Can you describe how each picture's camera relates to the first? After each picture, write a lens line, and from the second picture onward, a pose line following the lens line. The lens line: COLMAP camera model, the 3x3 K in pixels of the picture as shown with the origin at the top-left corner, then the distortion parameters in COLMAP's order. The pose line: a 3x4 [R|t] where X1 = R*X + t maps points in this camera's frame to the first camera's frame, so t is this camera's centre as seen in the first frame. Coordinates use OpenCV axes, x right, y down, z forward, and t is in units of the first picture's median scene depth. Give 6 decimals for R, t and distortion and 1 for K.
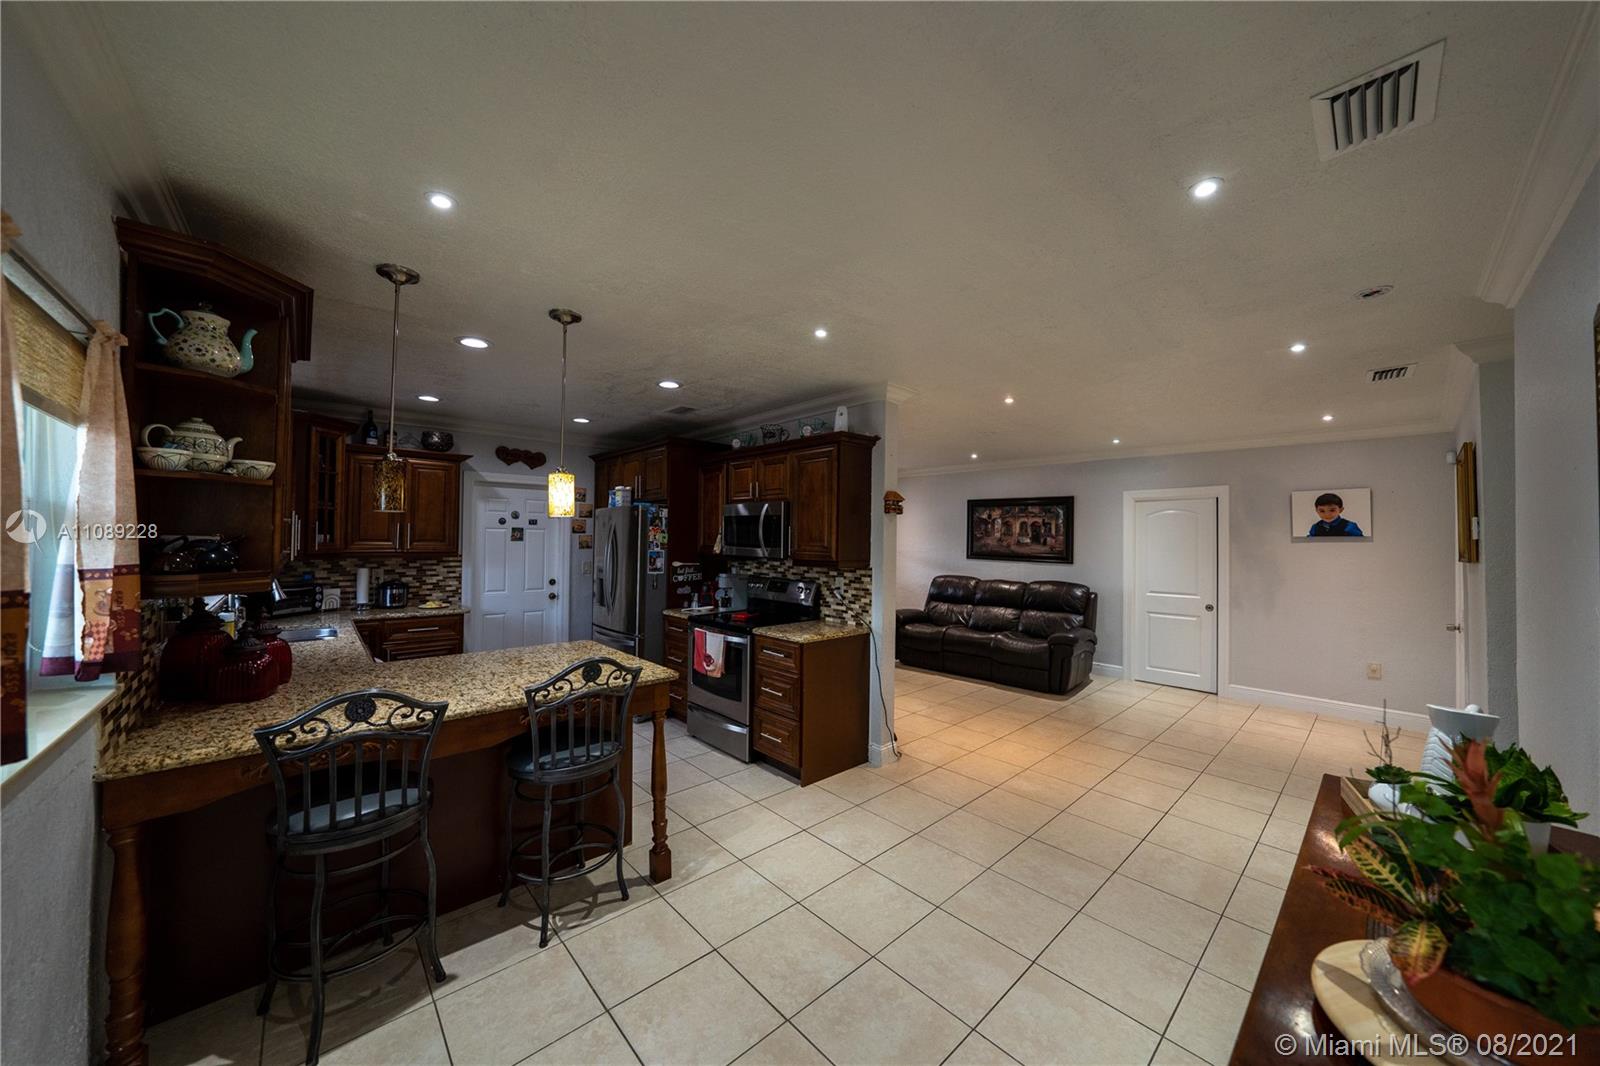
lens RADIAL K [[554.0, 0, 804.6], [0, 554.0, 529.2], [0, 0, 1]] dist [-0.031512, 0.007982]
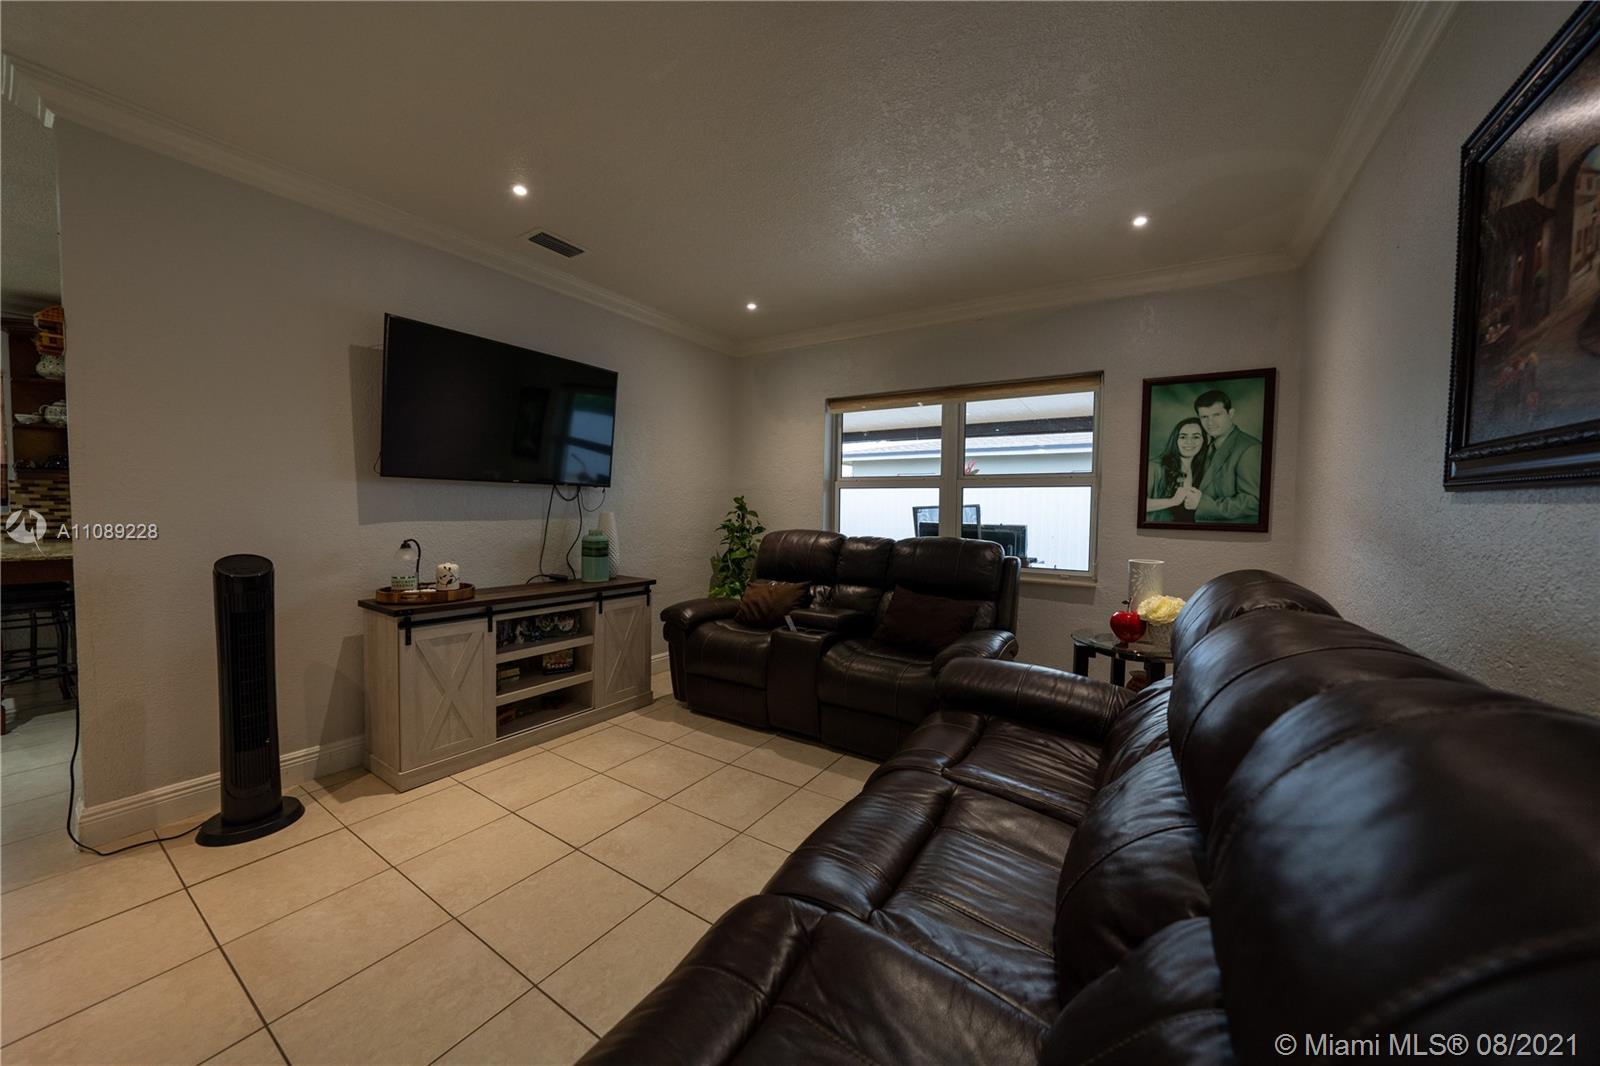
lens RADIAL K [[554.0, 0, 804.6], [0, 554.0, 529.2], [0, 0, 1]] dist [-0.031512, 0.007982]
pose [[0.262292, 0.032389, -0.964445, 0.674064], [0.004347, 0.999387, 0.034745, 0.096325], [0.964979, -0.013306, 0.261990, 1.272404]]
